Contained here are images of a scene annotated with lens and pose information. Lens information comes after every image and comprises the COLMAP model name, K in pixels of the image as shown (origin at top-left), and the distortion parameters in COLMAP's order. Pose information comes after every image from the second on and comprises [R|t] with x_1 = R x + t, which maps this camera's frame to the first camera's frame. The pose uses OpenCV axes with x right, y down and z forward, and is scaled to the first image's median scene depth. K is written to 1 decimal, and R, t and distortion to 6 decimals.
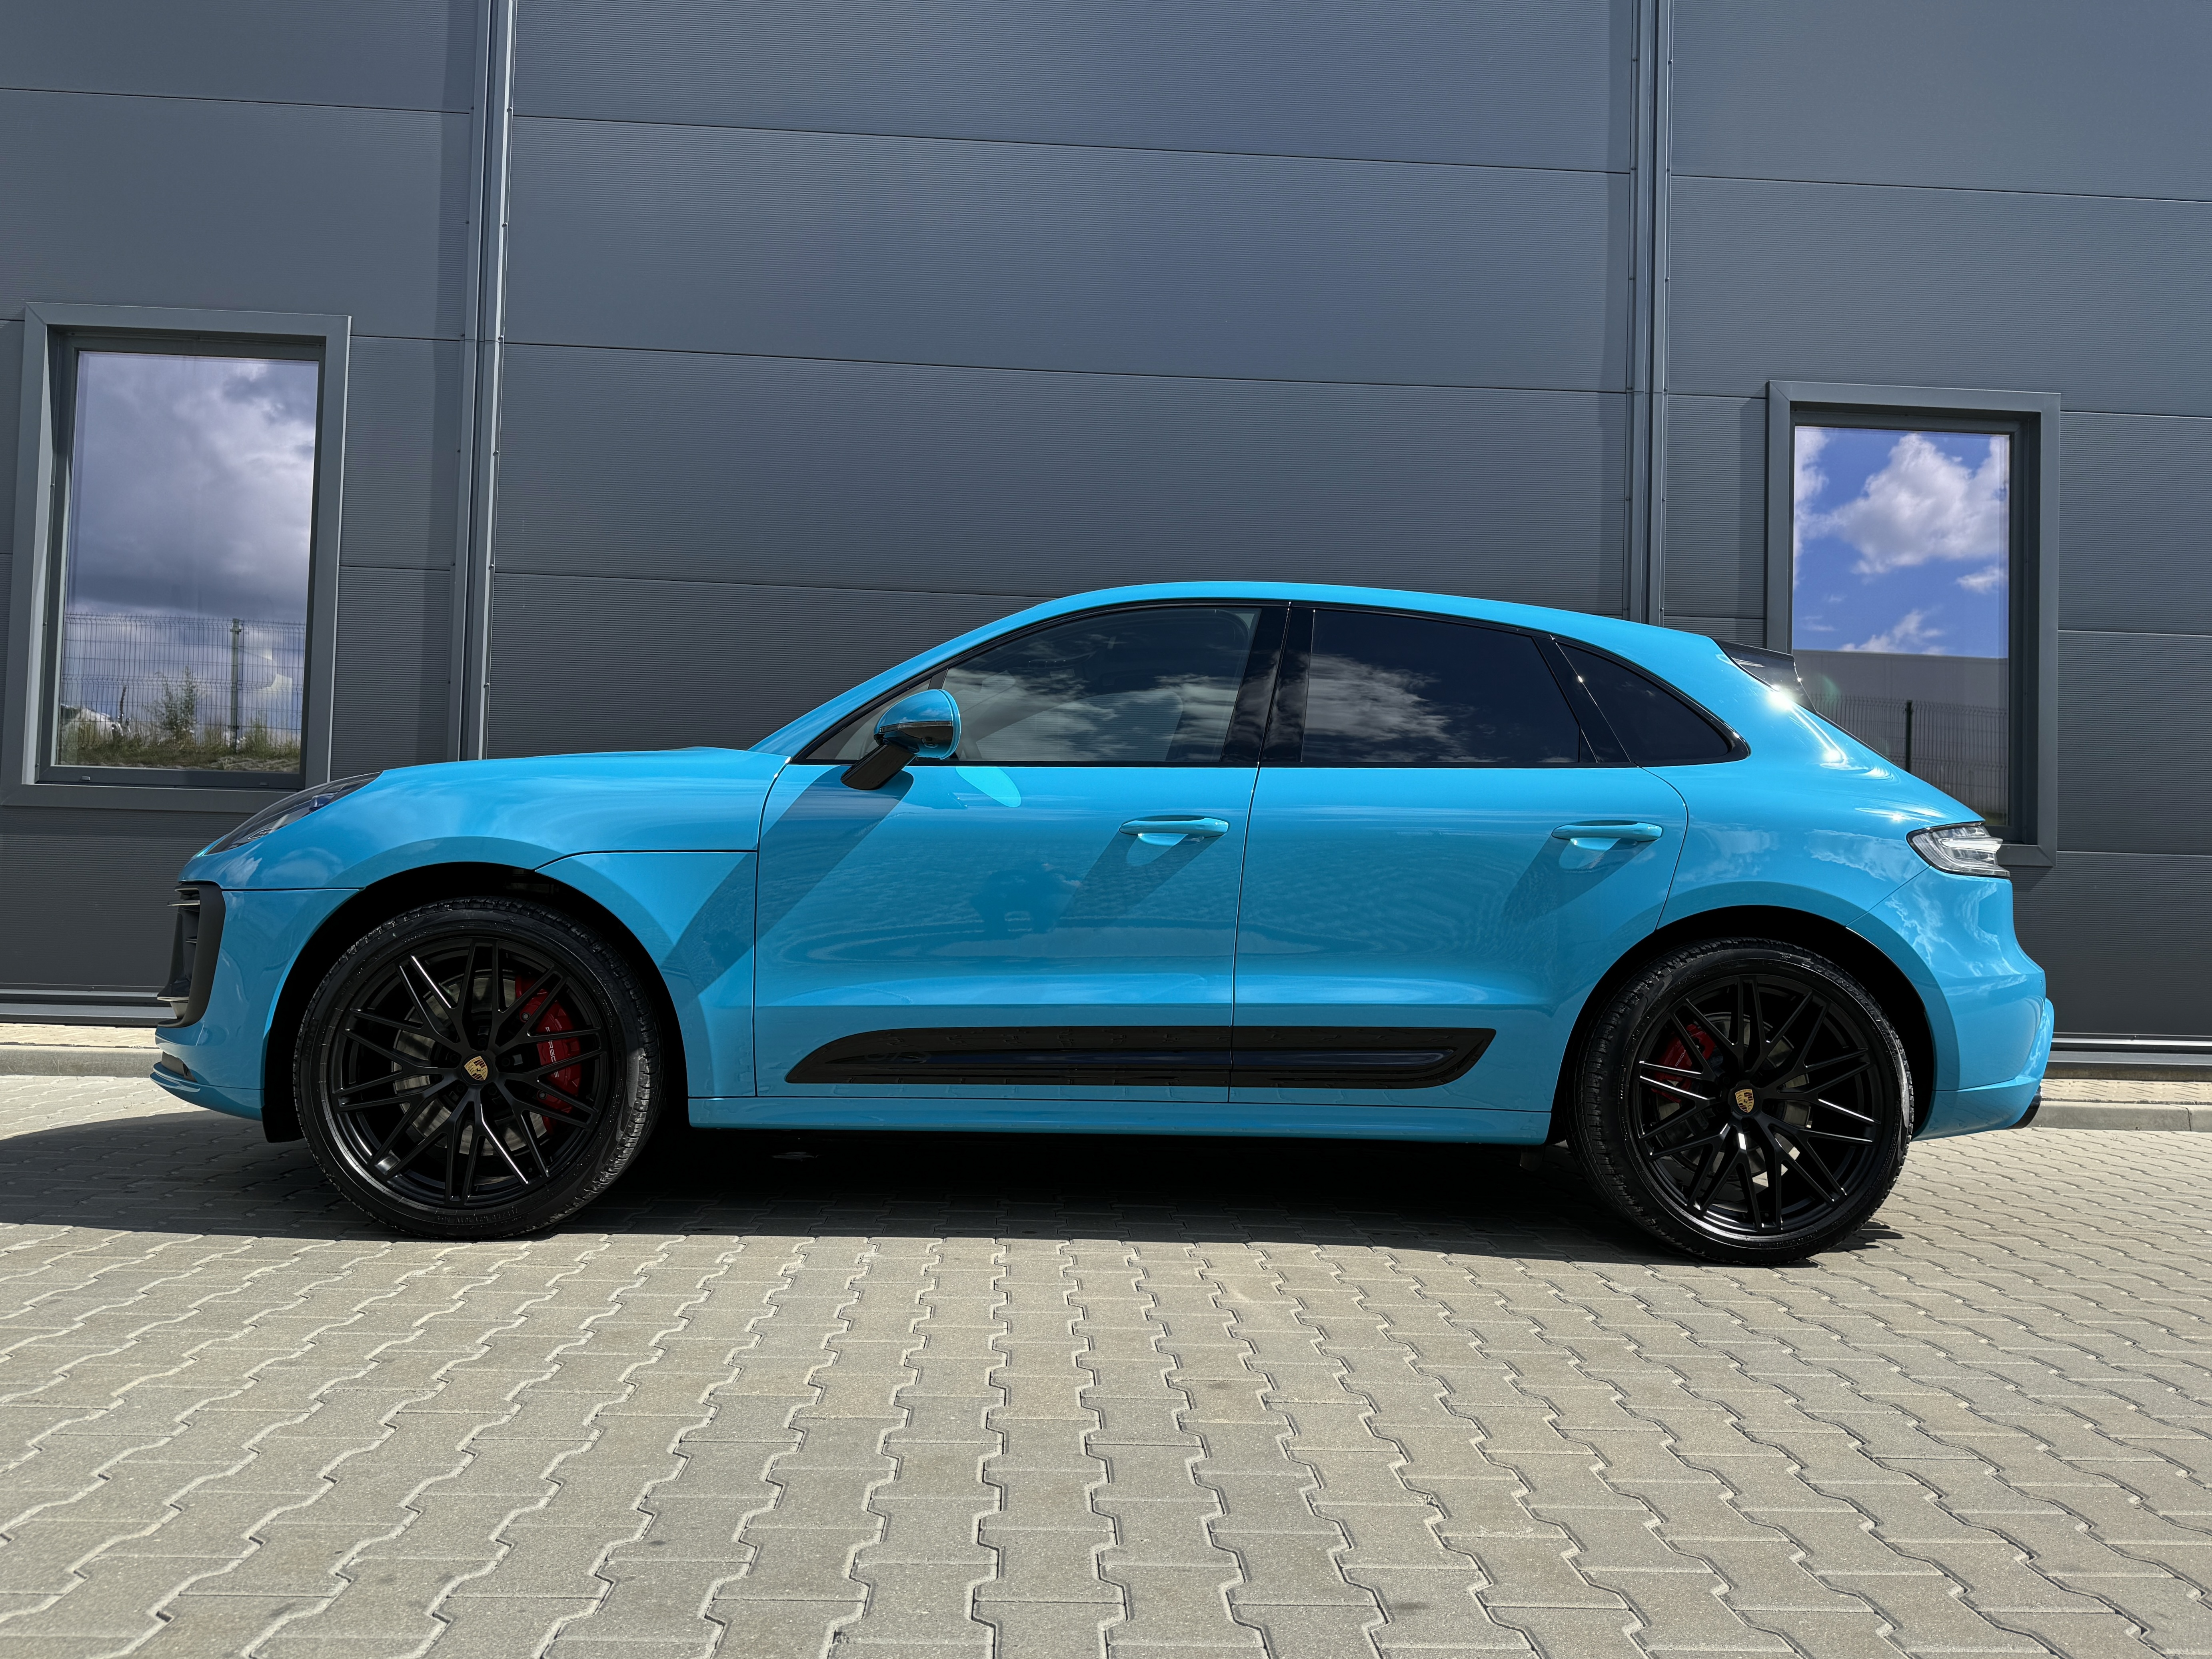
lens RADIAL K [[1613.9, 0, 1106.0], [0, 1613.9, 829.5], [0, 0, 1]] dist [-0.002582, 0.001401]
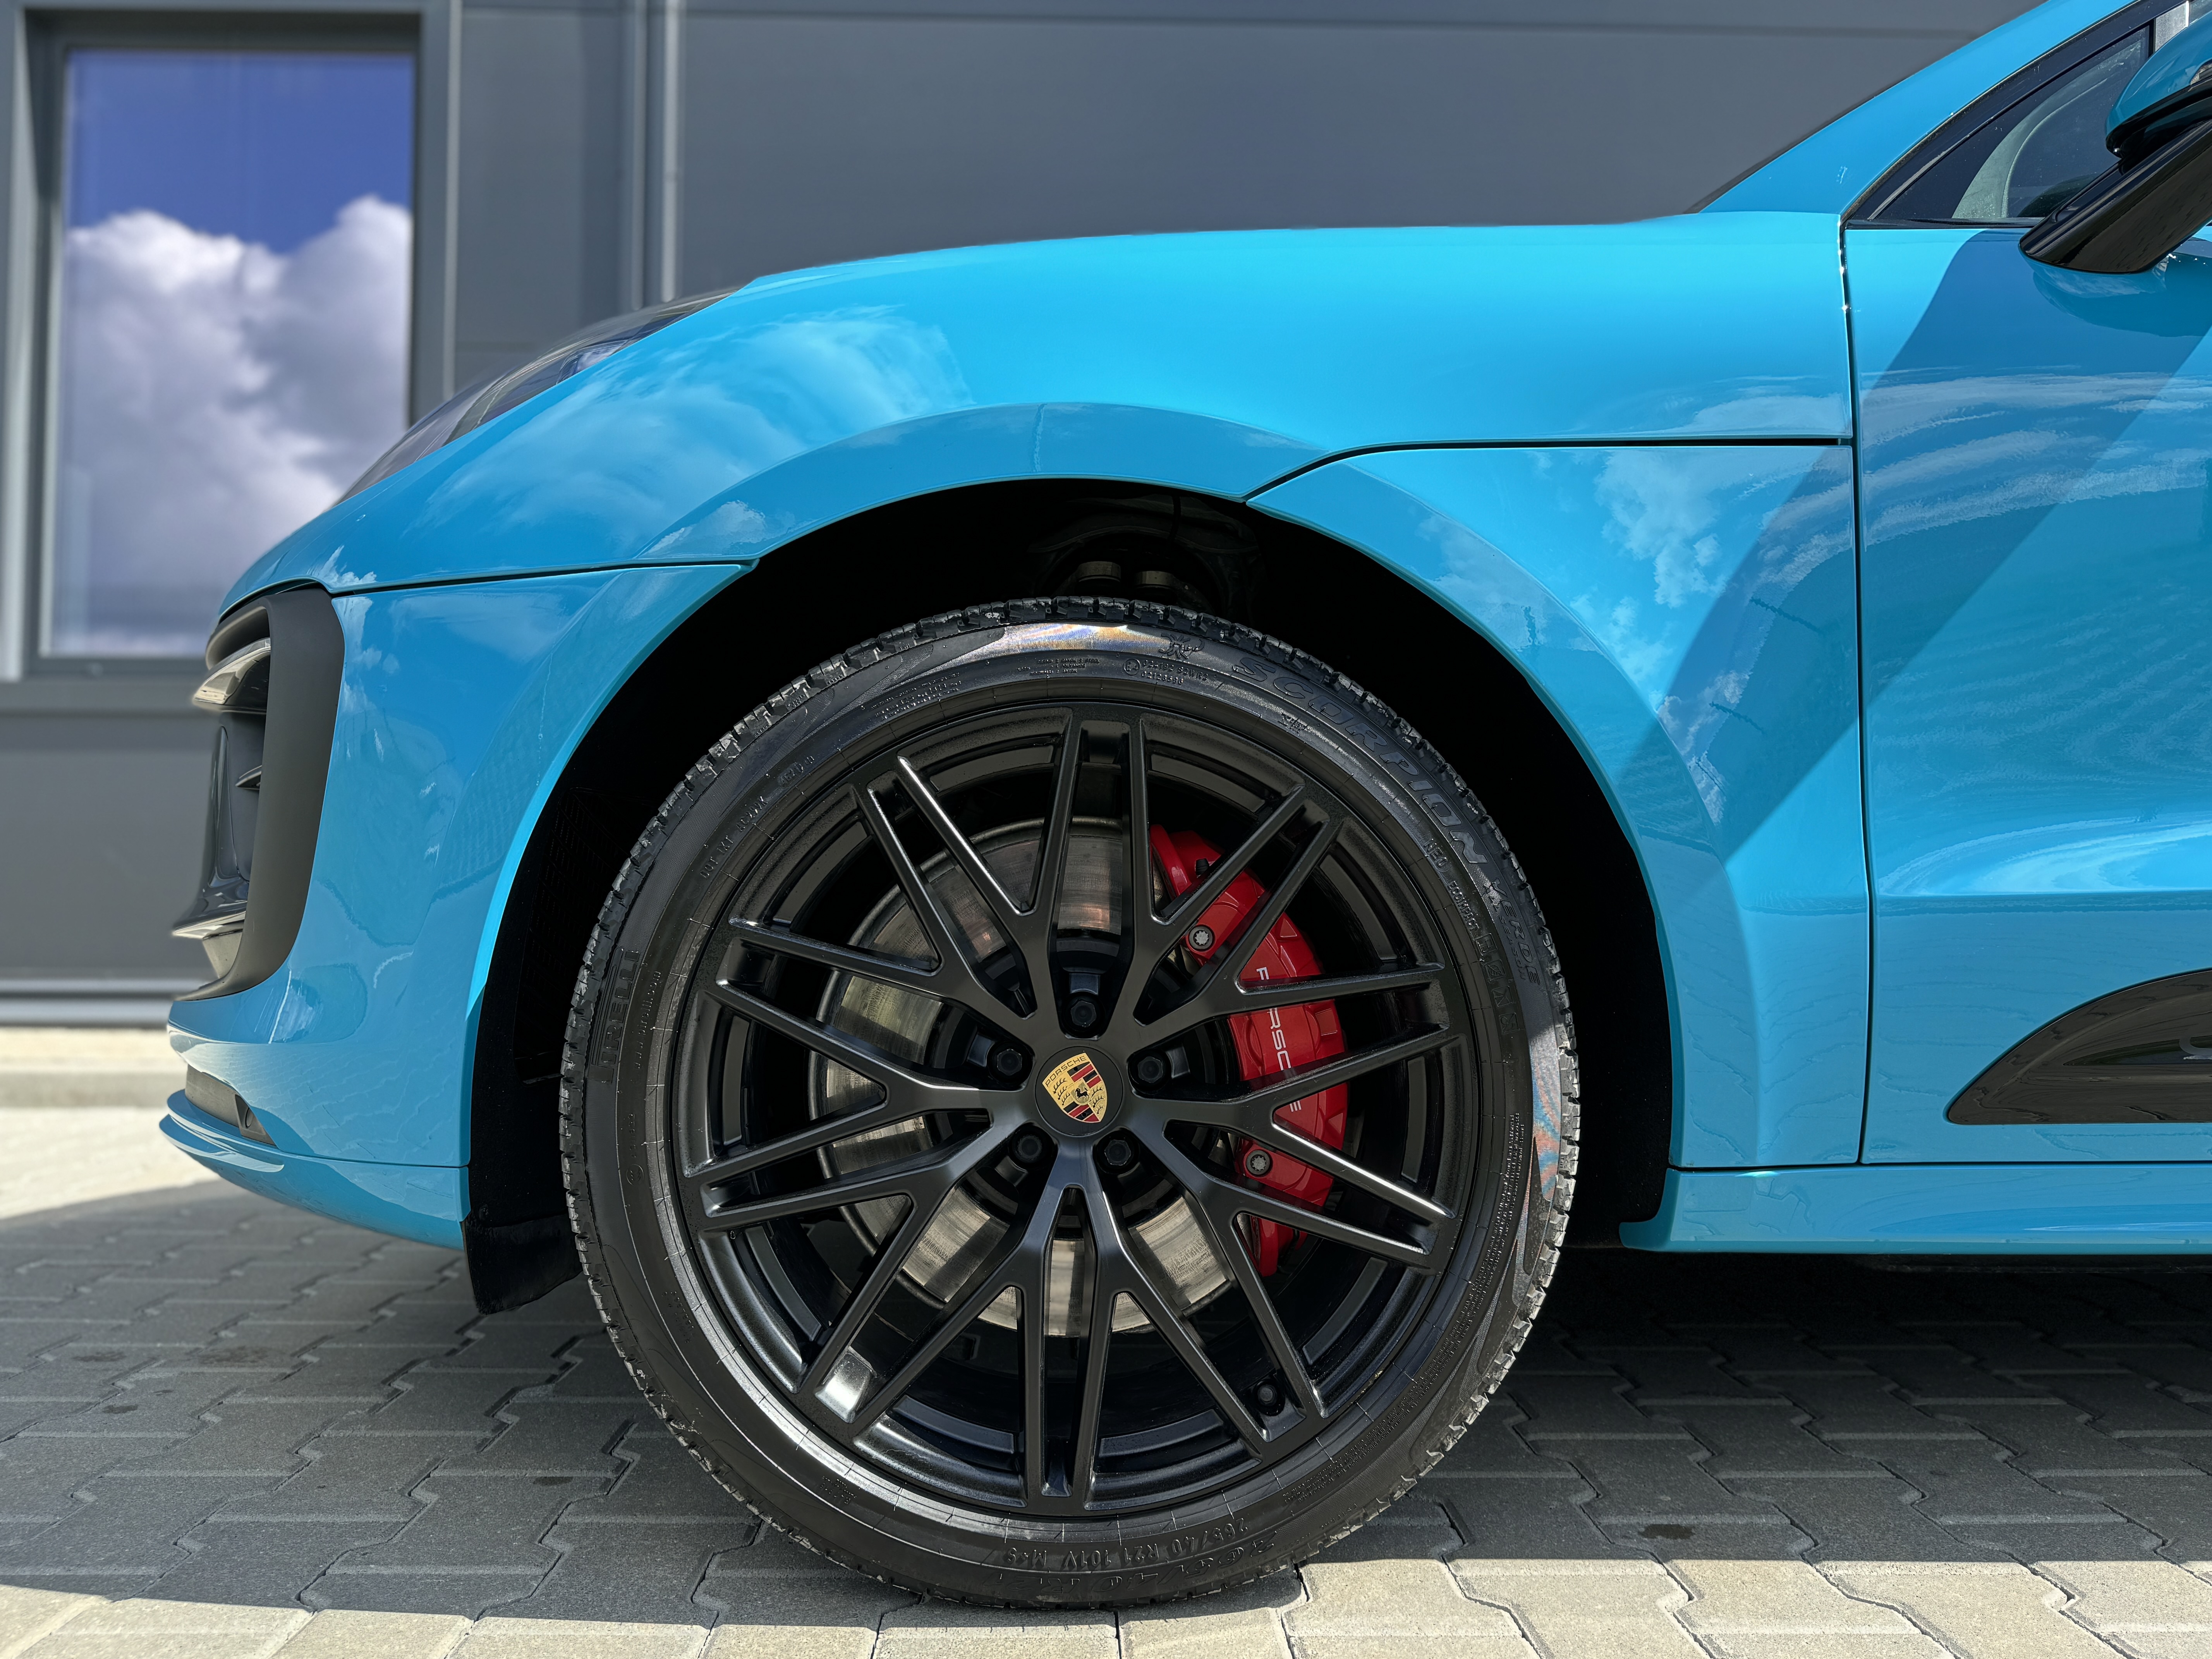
lens RADIAL K [[1654.6, 0, 1115.0], [0, 1654.6, 844.8], [0, 0, 1]] dist [0.116799, -0.134081]
pose [[0.998666, -0.024002, -0.045717, -0.364770], [0.024550, 0.999633, 0.011461, 0.091748], [0.045425, -0.012568, 0.998889, 0.645304]]
